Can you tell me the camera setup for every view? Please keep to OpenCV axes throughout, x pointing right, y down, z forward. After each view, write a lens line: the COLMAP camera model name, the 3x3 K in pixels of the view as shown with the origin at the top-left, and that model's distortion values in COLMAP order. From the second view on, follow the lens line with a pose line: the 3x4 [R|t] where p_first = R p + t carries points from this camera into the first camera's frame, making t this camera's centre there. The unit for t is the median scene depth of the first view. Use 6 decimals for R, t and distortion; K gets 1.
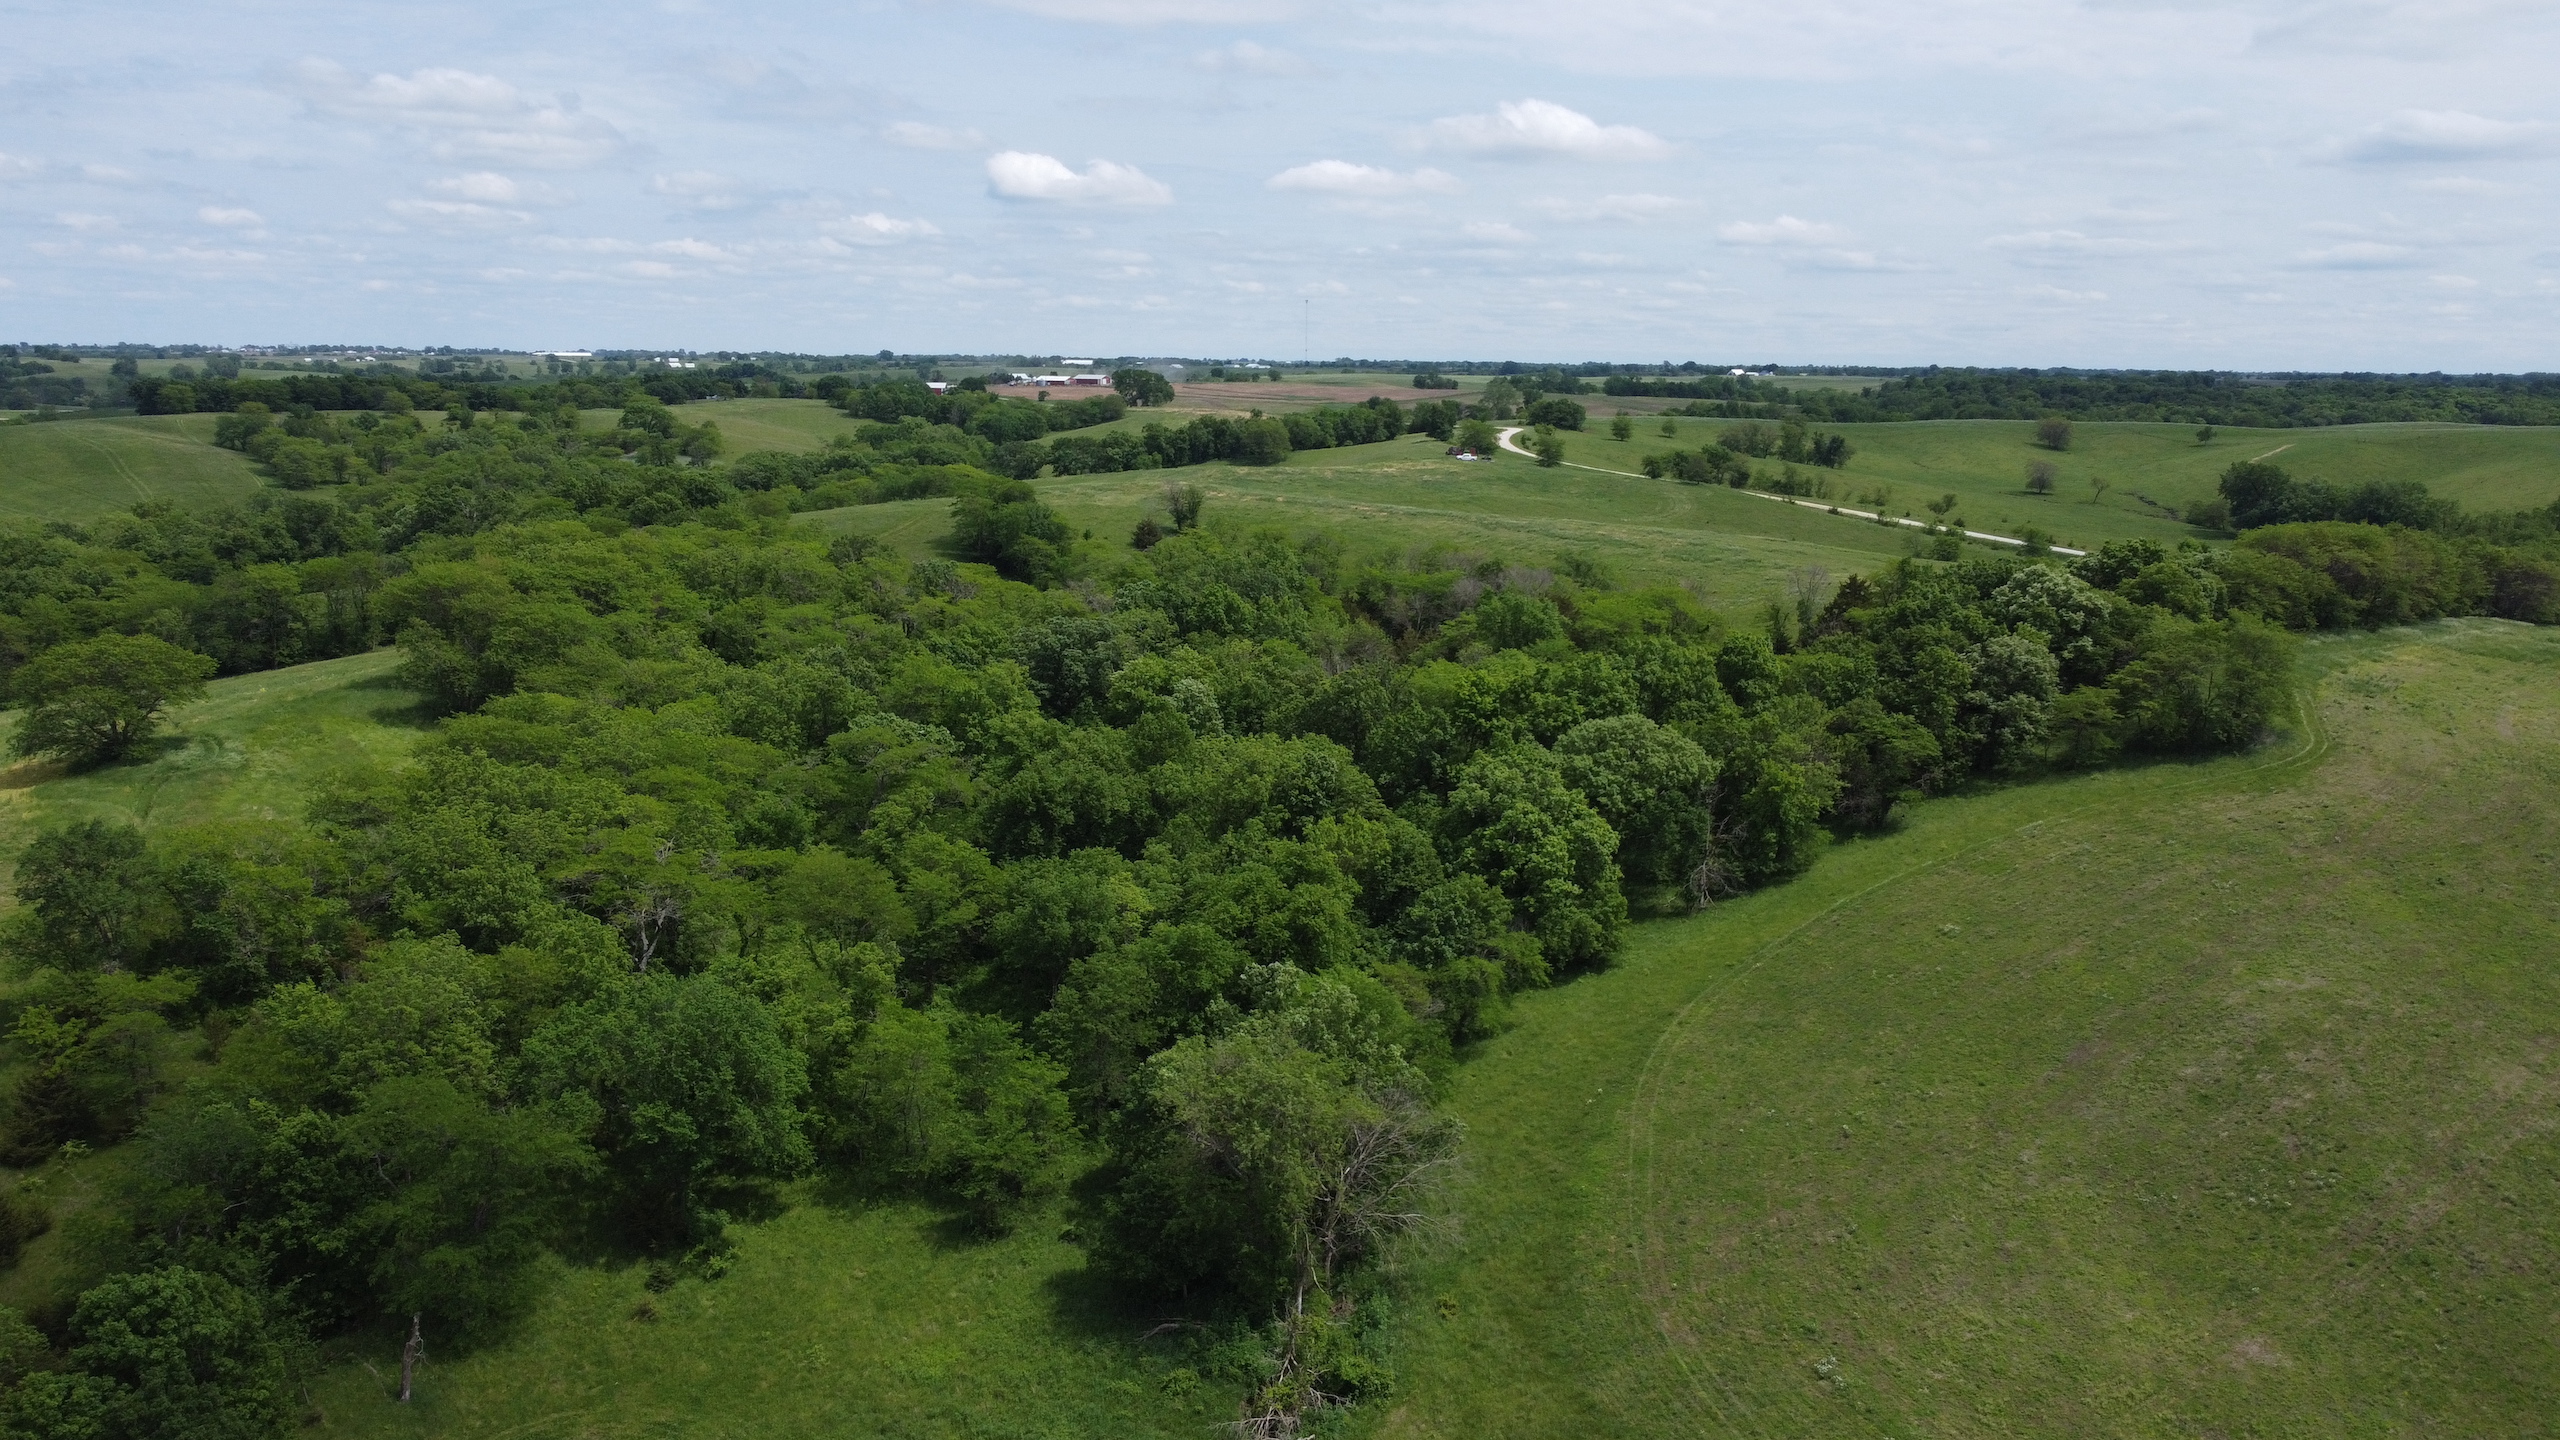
lens RADIAL K [[1935.1, 0, 1304.4], [0, 1935.1, 667.0], [0, 0, 1]] dist [-0.012163, -0.005209]
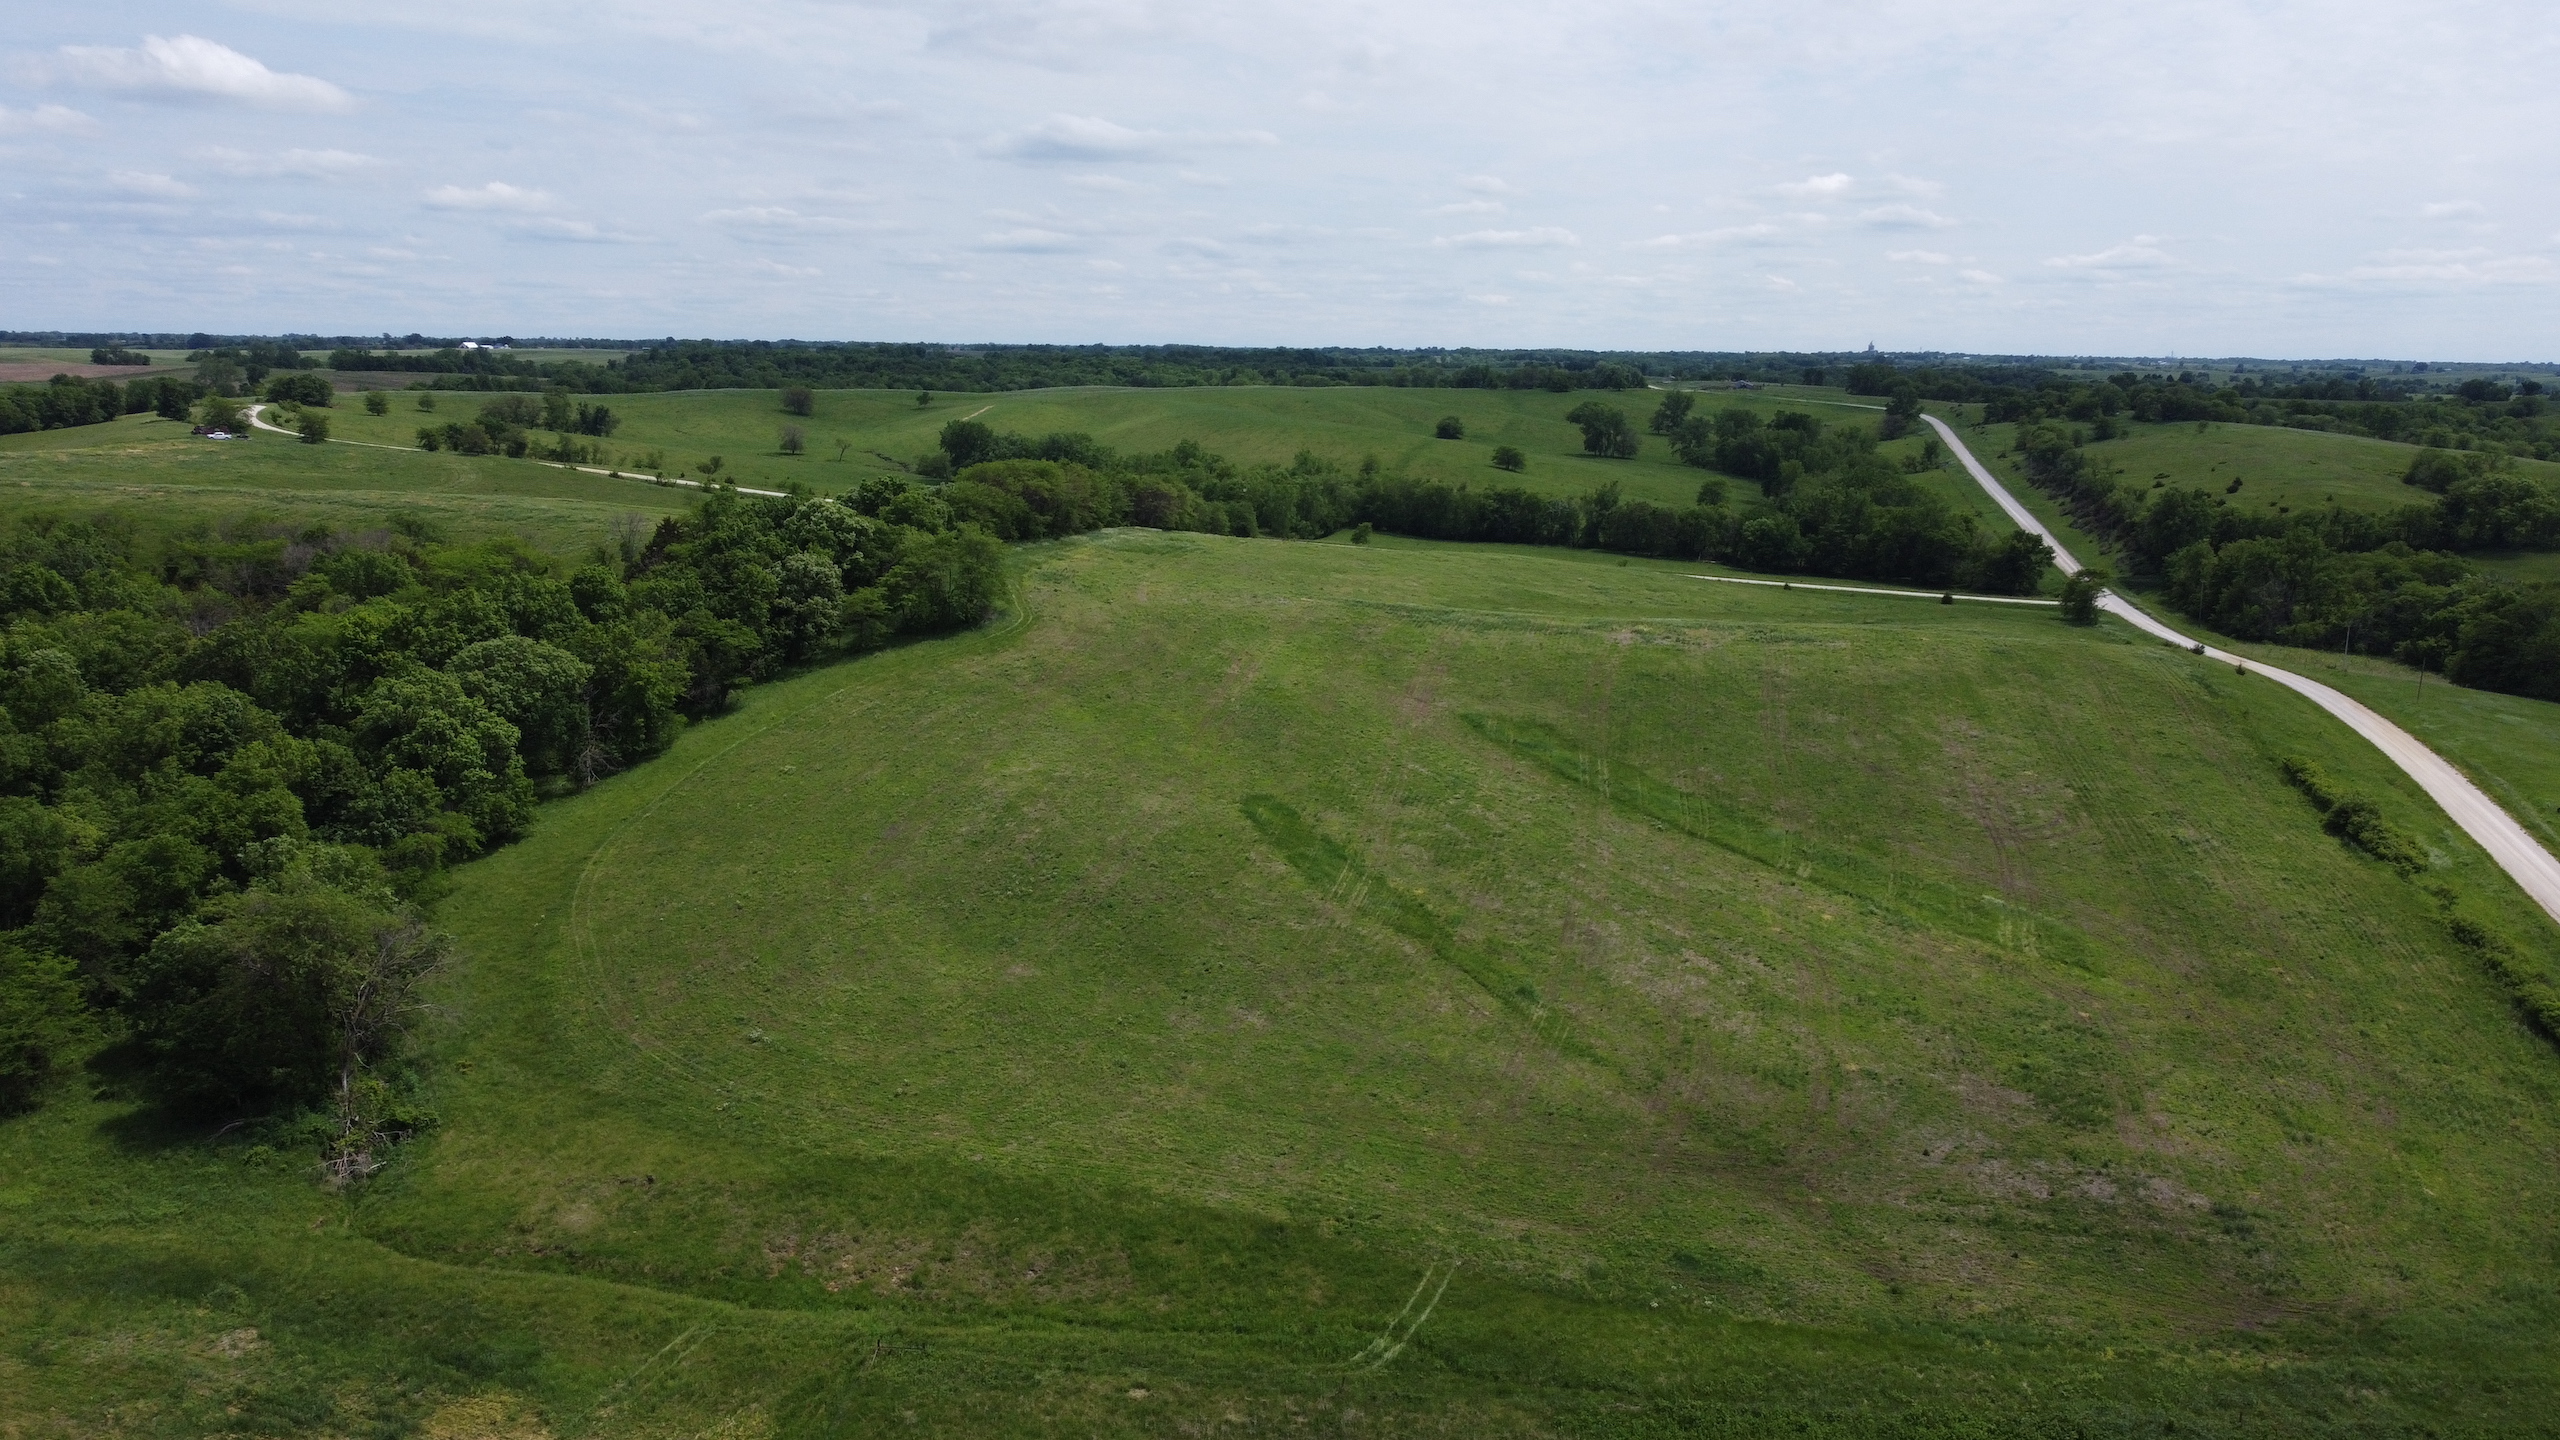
lens RADIAL K [[1935.1, 0, 1281.7], [0, 1935.1, 715.0], [0, 0, 1]] dist [-0.012163, -0.005209]
pose [[0.816085, -0.108316, 0.567691, -0.121074], [0.086526, 0.994108, 0.065290, 0.035539], [-0.571418, -0.004162, 0.820649, -0.246650]]
